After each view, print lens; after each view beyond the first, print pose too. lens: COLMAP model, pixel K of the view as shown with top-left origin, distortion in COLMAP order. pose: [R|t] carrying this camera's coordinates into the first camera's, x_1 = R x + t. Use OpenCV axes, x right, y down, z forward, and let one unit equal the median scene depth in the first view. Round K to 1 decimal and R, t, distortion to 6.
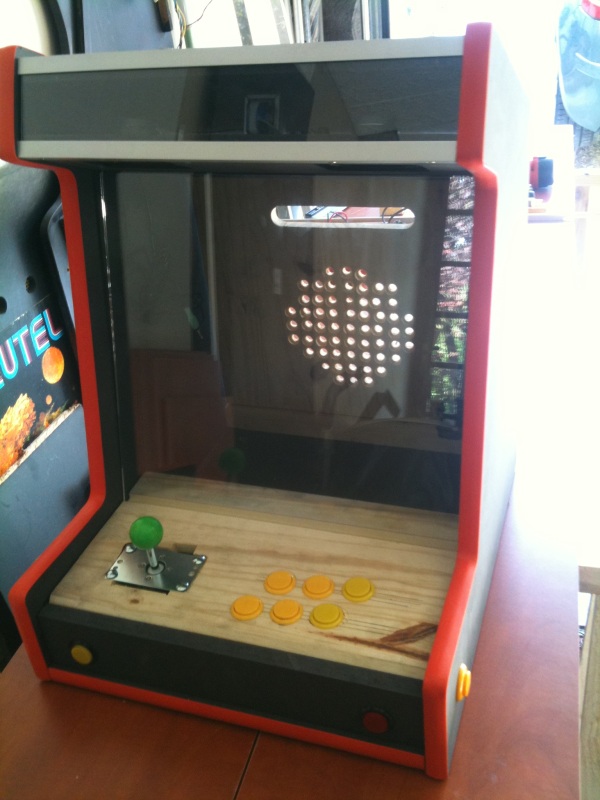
lens RADIAL K [[847.9, 0, 299.1], [0, 847.9, 401.6], [0, 0, 1]] dist [0.024372, 0.000000]
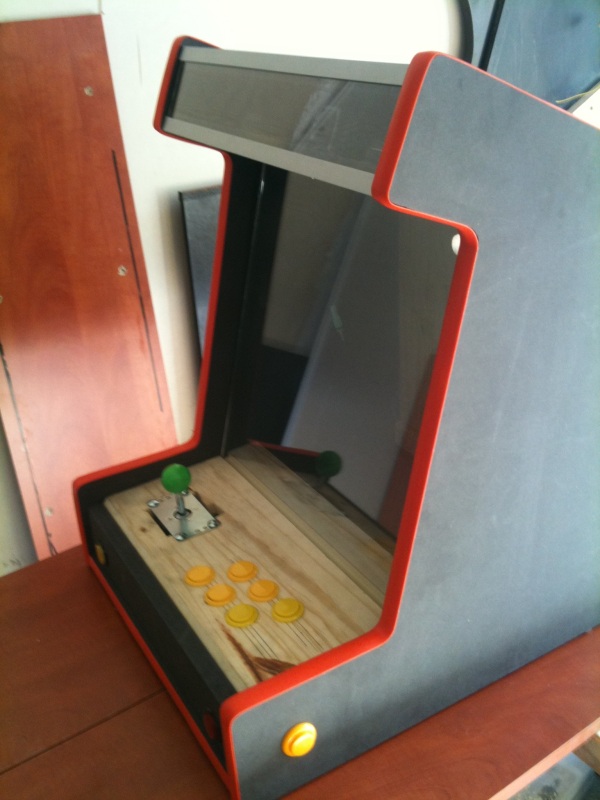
lens RADIAL K [[847.9, 0, 300.0], [0, 847.9, 398.8], [0, 0, 1]] dist [0.024372, 0.000000]
pose [[0.761297, 0.326384, -0.560268, 0.561162], [-0.342663, 0.936072, 0.079695, -0.092721], [0.550462, 0.131312, 0.824469, 0.167466]]
